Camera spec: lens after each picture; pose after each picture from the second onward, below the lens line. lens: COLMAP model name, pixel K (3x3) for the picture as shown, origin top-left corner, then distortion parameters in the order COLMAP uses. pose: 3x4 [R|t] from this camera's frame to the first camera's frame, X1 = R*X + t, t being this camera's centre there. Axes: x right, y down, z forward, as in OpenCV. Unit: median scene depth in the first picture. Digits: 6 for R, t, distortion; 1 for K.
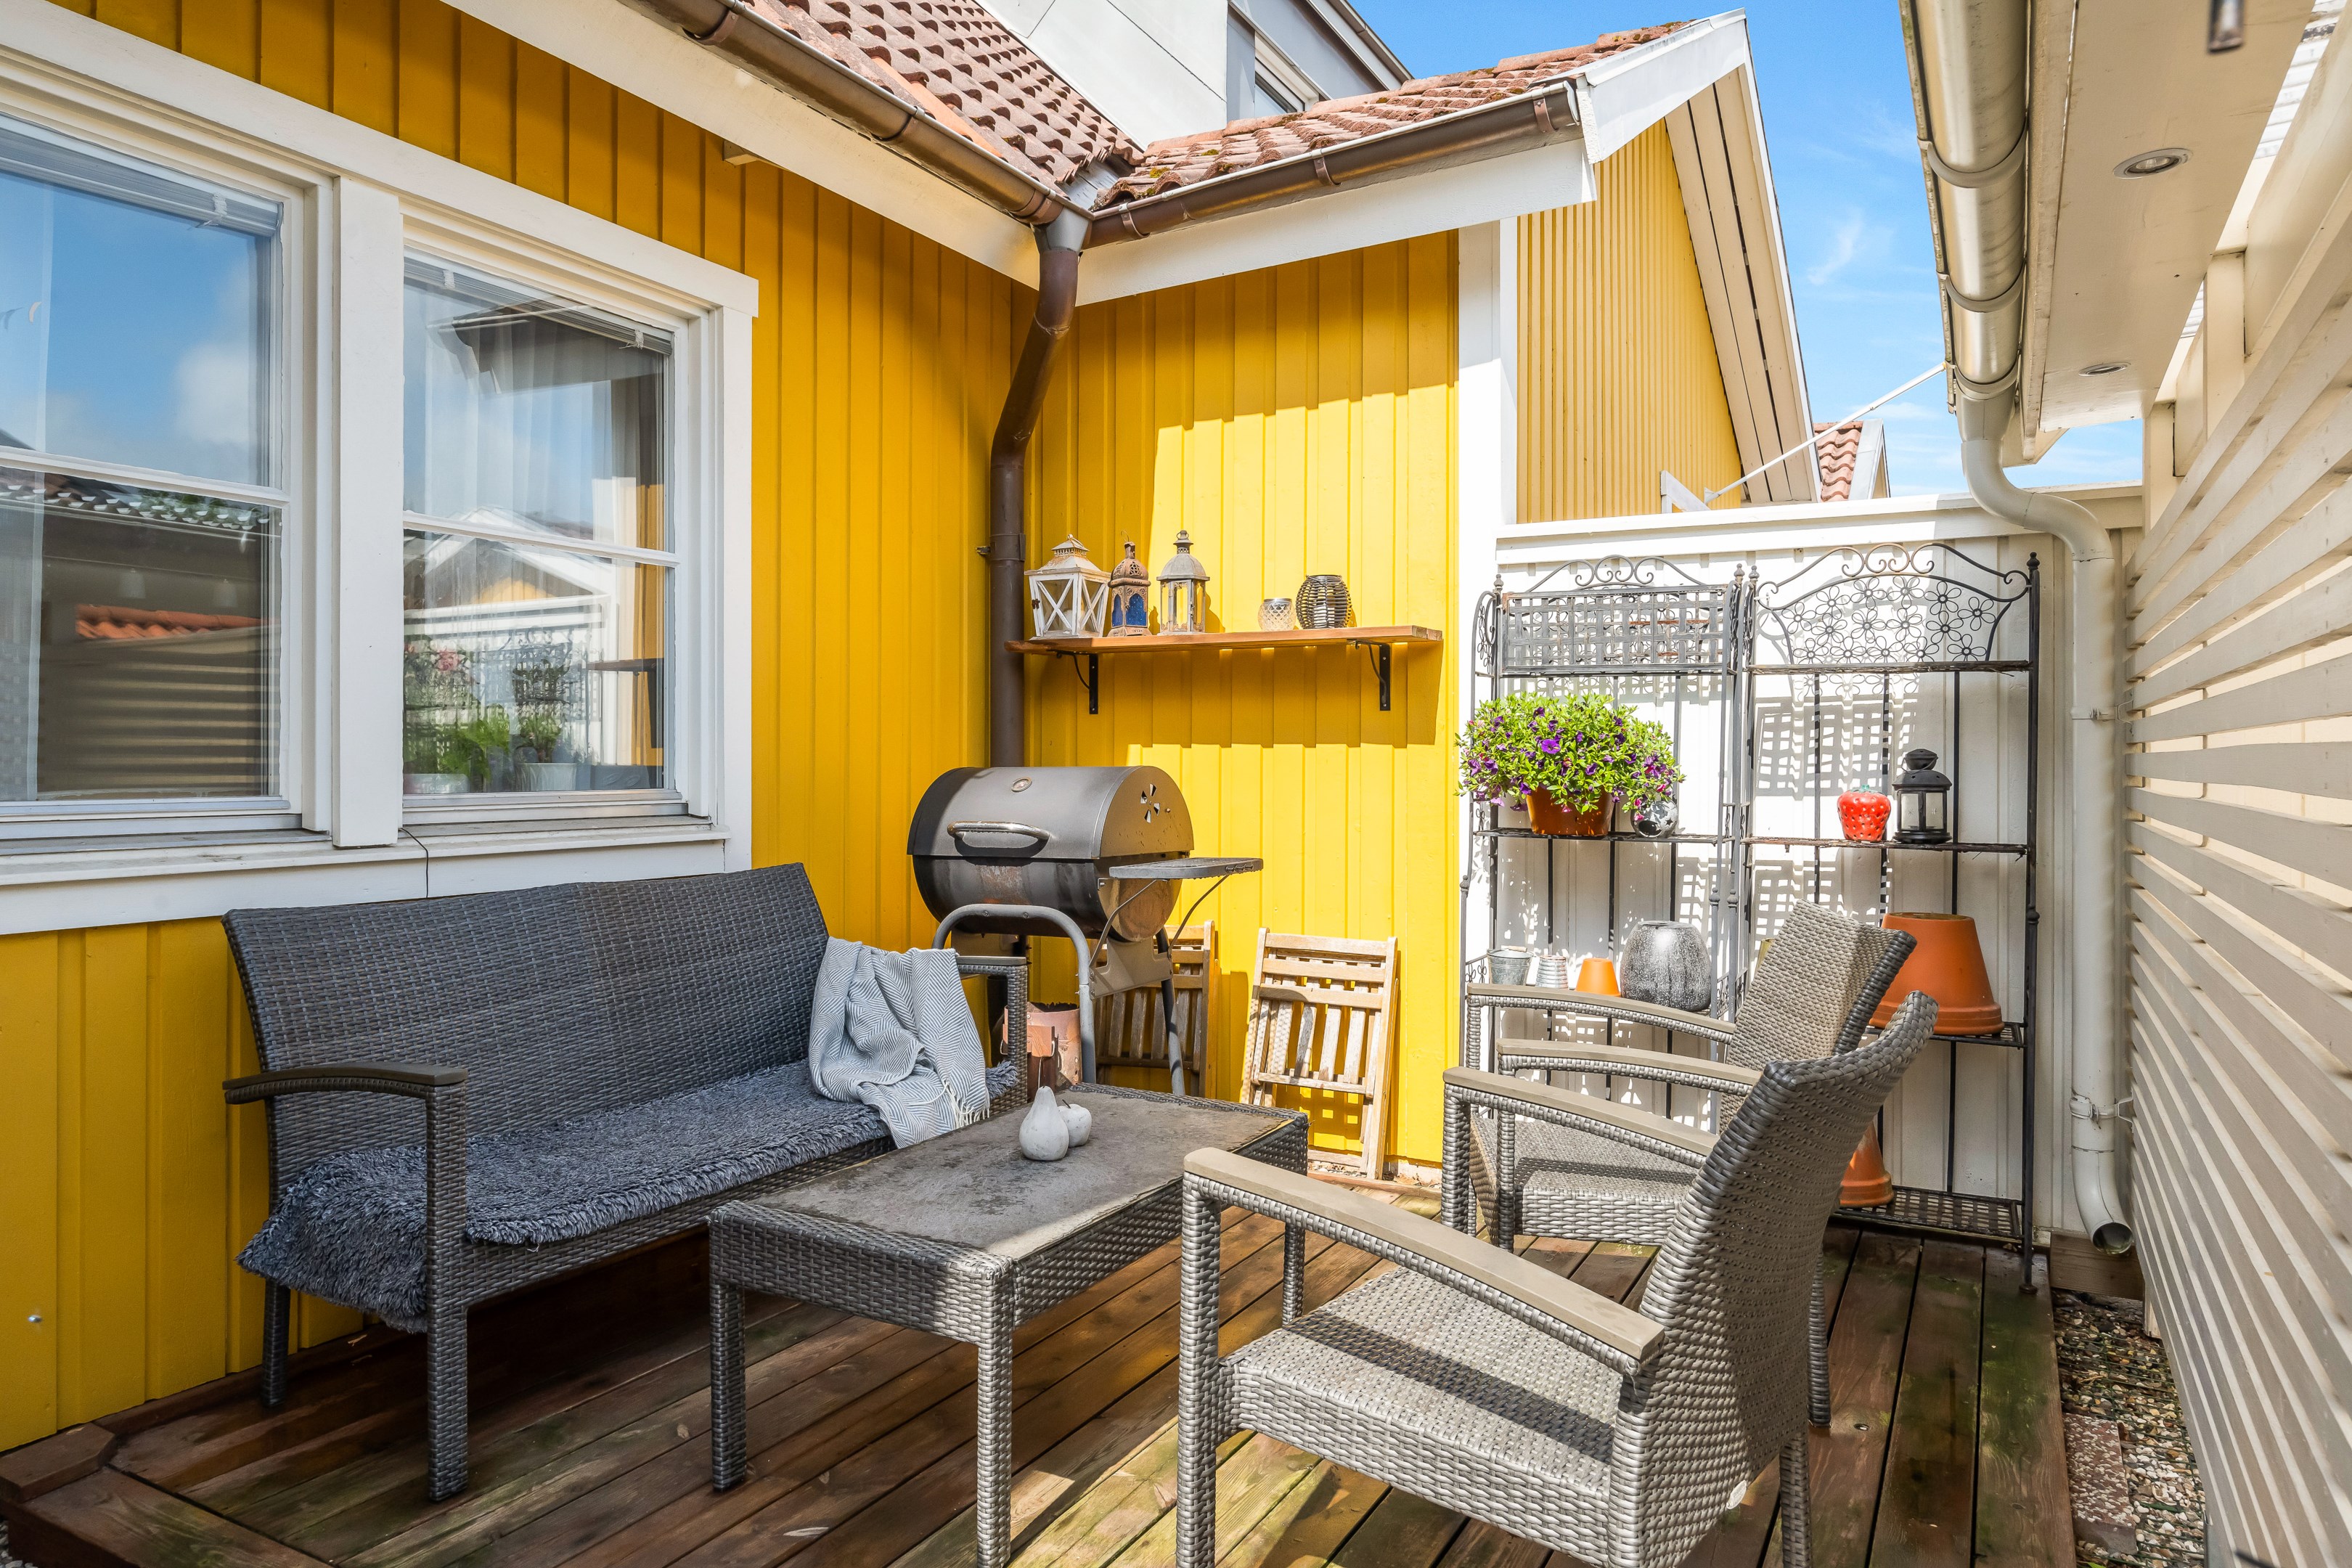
lens RADIAL K [[1528.9, 0, 1176.0], [0, 1528.9, 784.0], [0, 0, 1]] dist [-0.006177, -0.000581]
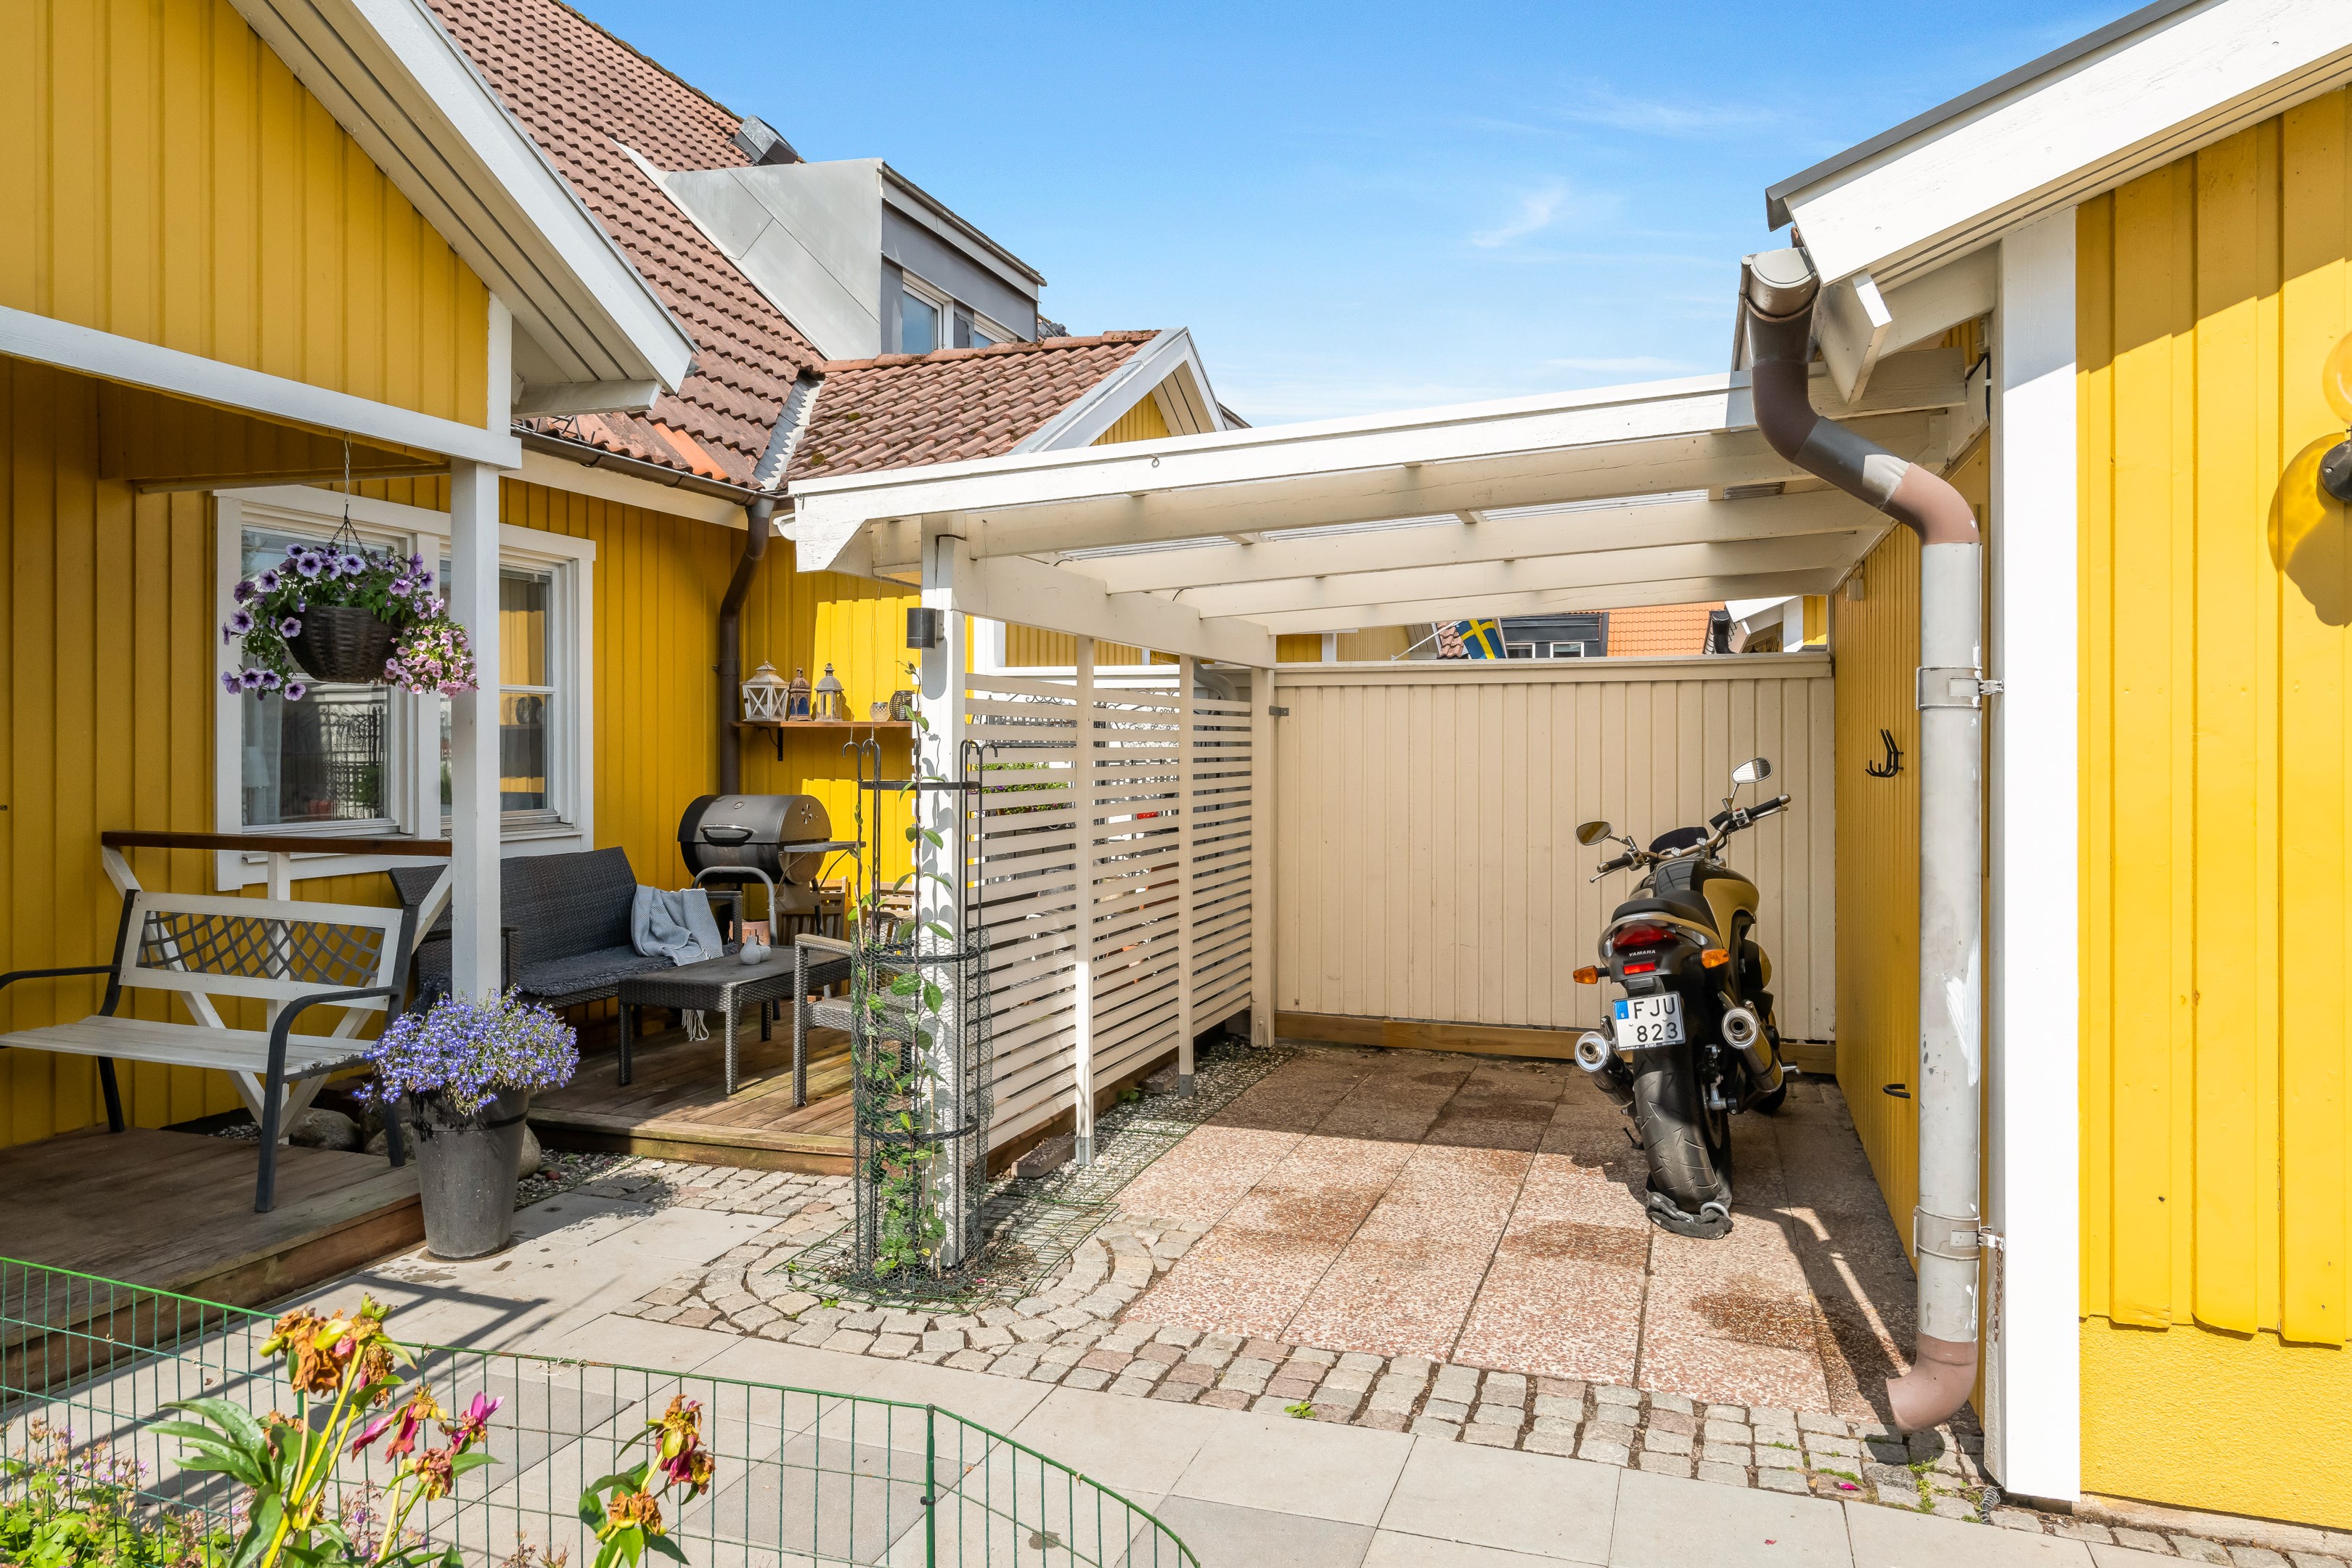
lens RADIAL K [[1527.3, 0, 1173.1], [0, 1527.3, 744.0], [0, 0, 1]] dist [-0.000543, 0.000217]
pose [[0.983571, -0.002213, 0.180510, 0.089445], [0.005246, 0.999853, -0.016327, -0.041471], [-0.180447, 0.017005, 0.983438, -0.985216]]
